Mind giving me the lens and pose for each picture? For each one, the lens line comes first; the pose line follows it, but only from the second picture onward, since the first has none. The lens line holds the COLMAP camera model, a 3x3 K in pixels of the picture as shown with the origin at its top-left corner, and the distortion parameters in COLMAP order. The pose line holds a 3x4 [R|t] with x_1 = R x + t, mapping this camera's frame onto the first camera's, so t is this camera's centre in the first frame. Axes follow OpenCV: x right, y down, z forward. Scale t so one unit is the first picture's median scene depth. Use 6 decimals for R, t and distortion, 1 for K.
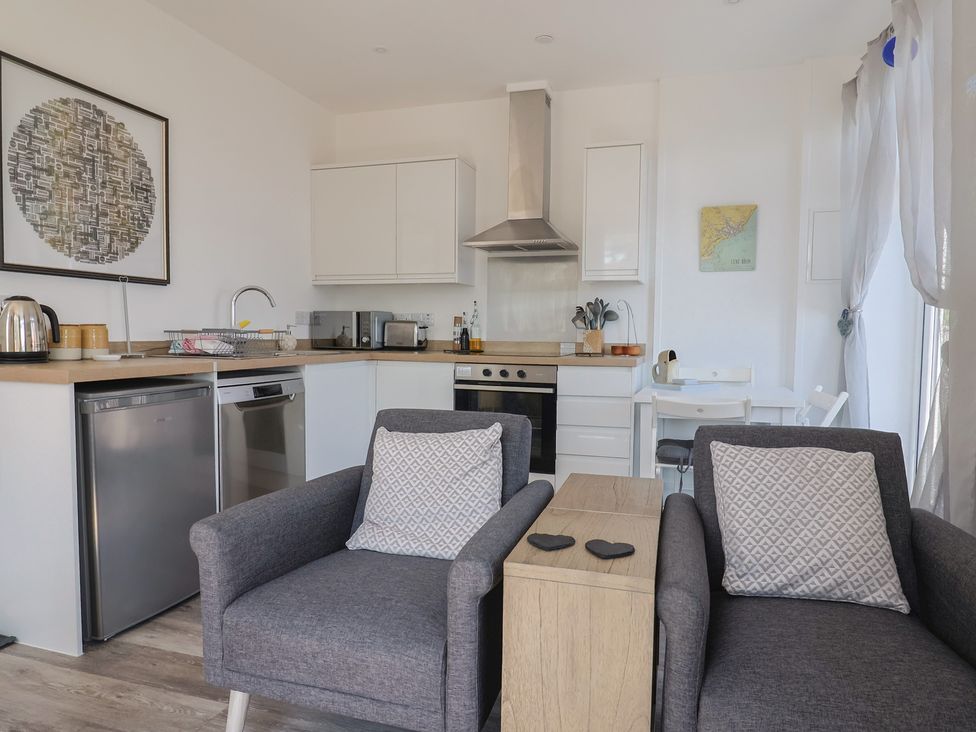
lens RADIAL K [[611.0, 0, 488.0], [0, 611.0, 366.0], [0, 0, 1]] dist [-0.000439, -0.012238]
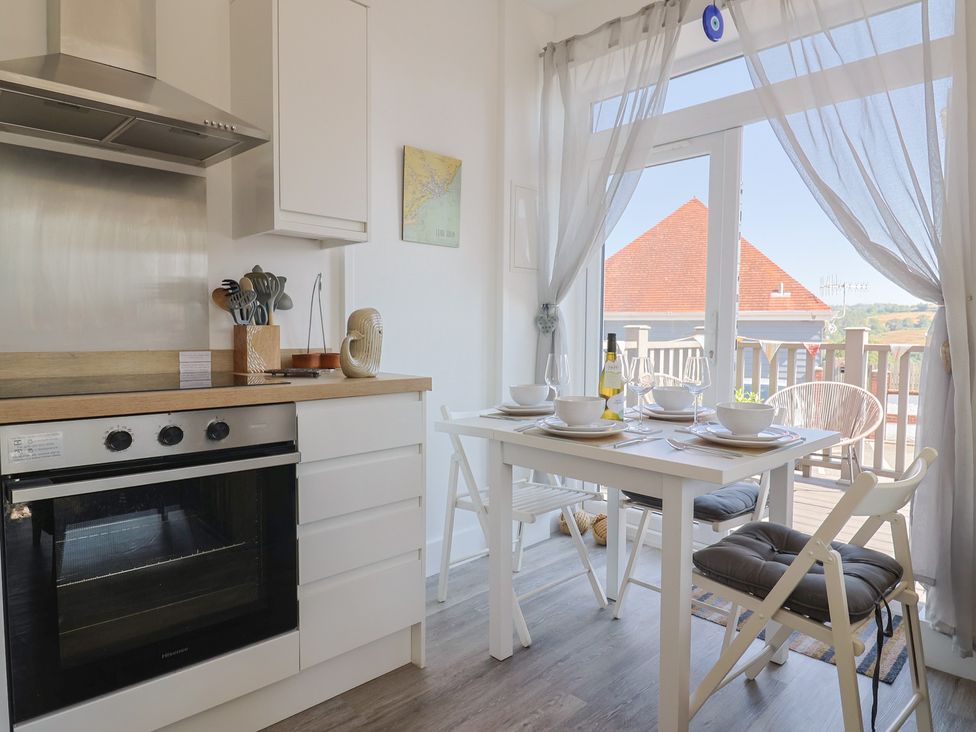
lens RADIAL K [[611.0, 0, 488.0], [0, 611.0, 366.0], [0, 0, 1]] dist [-0.000439, -0.012238]
pose [[0.447923, -0.056106, 0.892310, -0.231146], [0.043045, 0.998225, 0.041158, -0.040201], [-0.893035, 0.019973, 0.449543, 0.631731]]
